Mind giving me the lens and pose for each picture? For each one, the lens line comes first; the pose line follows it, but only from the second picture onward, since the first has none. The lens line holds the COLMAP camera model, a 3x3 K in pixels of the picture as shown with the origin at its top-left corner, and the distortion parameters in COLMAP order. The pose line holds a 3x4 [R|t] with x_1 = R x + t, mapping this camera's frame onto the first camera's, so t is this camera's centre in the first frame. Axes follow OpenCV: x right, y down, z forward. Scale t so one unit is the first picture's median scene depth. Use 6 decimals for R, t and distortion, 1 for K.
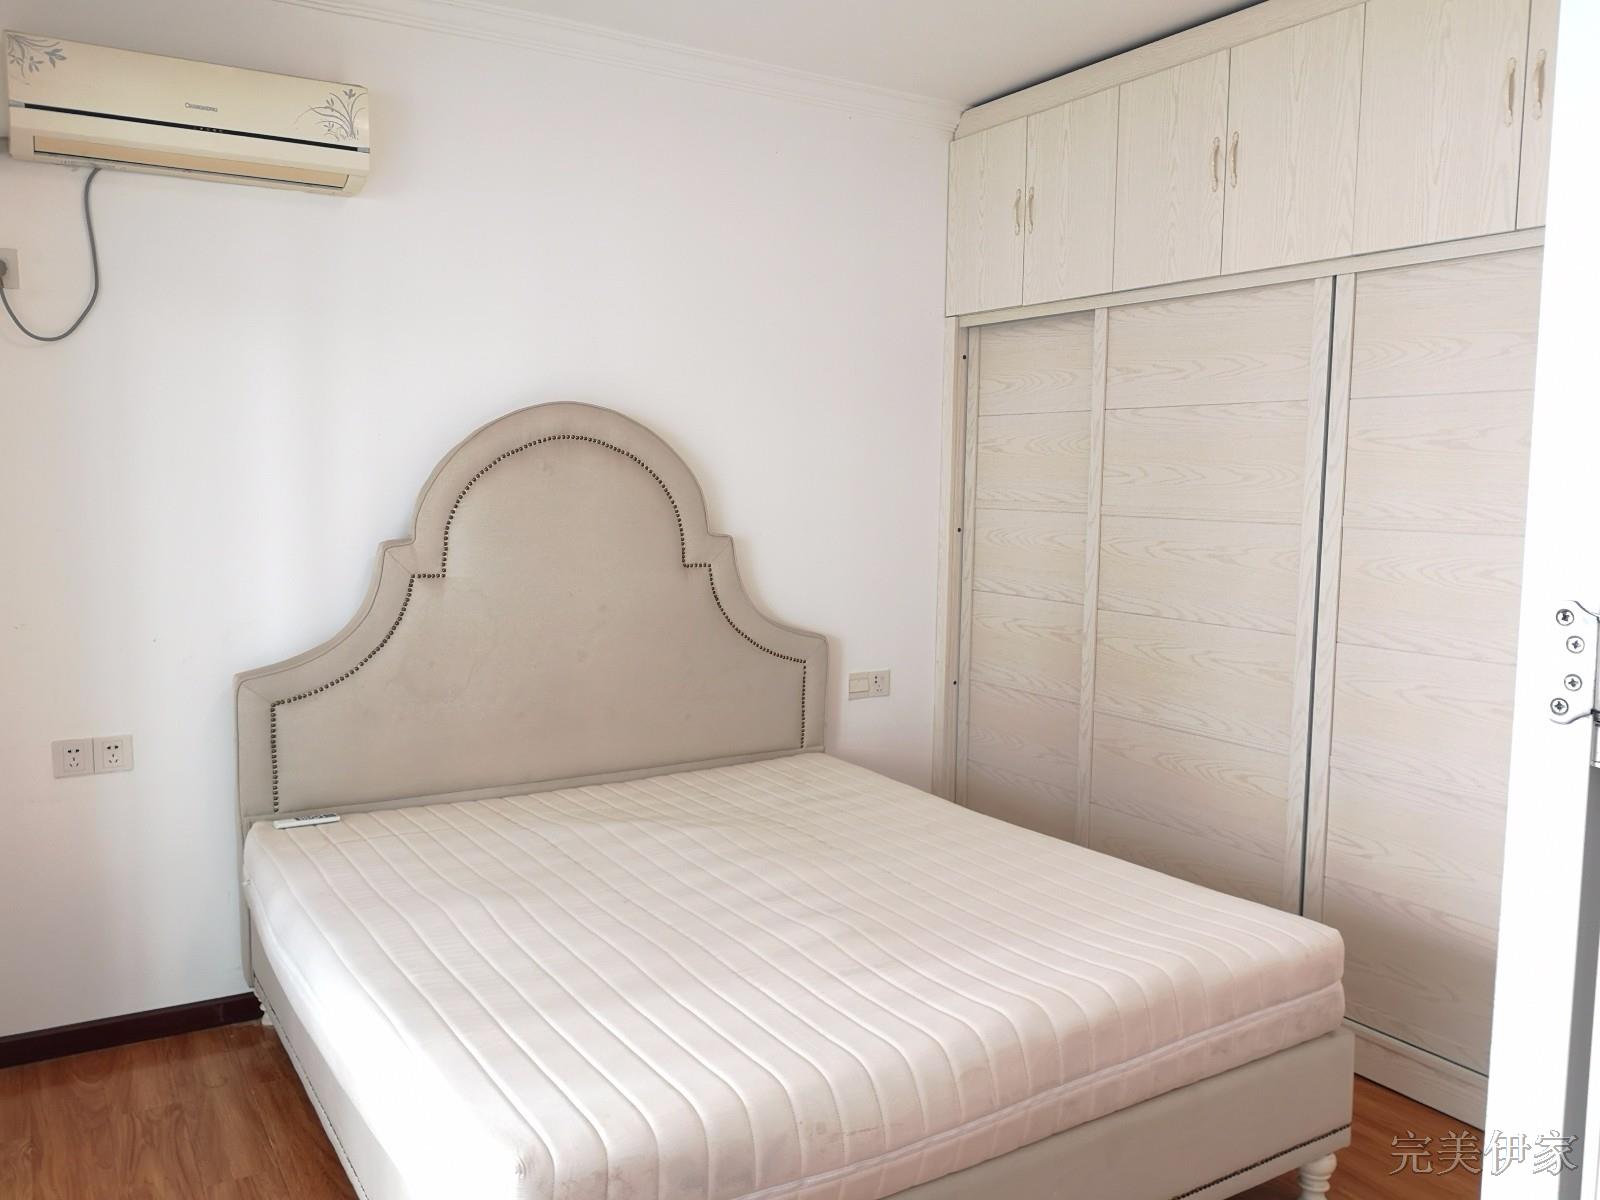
lens RADIAL K [[1285.8, 0, 800.0], [0, 1285.8, 600.0], [0, 0, 1]] dist [0.003541, -0.006700]
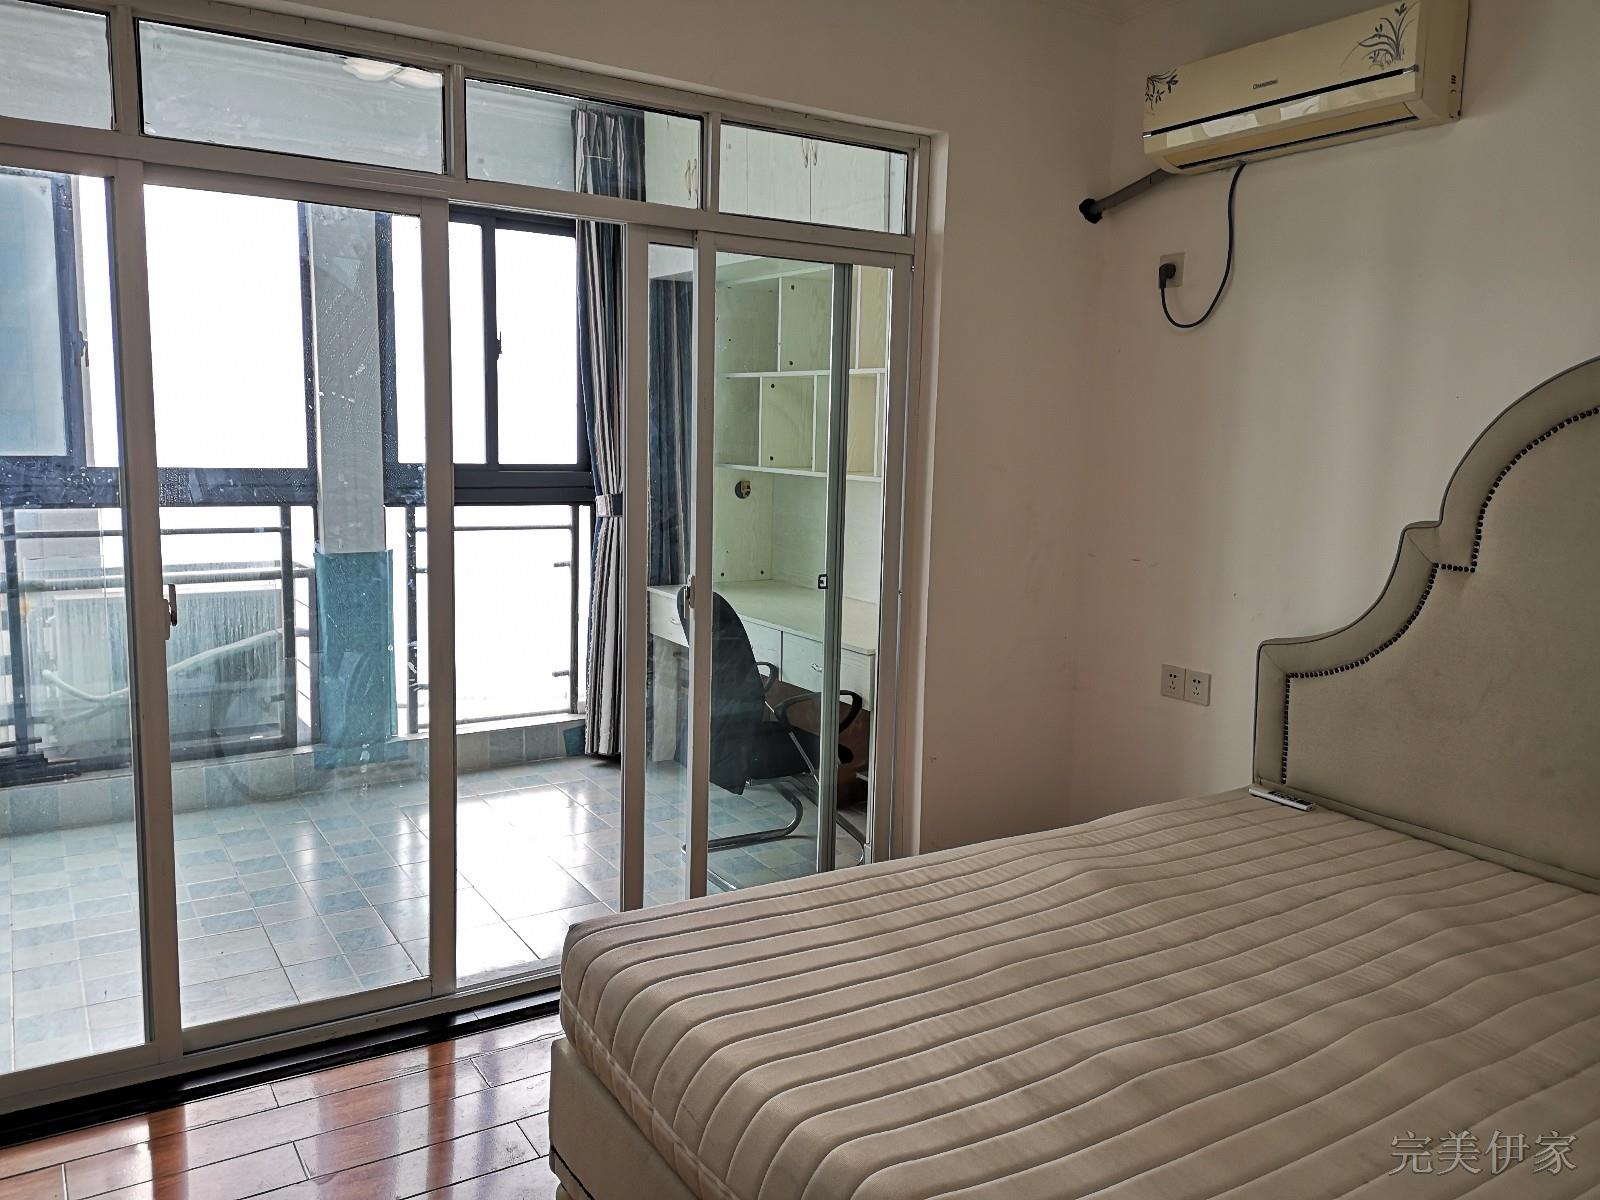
lens RADIAL K [[1247.2, 0, 800.0], [0, 1247.2, 600.0], [0, 0, 1]] dist [0.111043, -0.140270]
pose [[-0.002137, 0.124870, -0.992171, 0.548873], [-0.123340, 0.984564, 0.124178, -0.050291], [0.992362, 0.122640, 0.013298, 0.605686]]
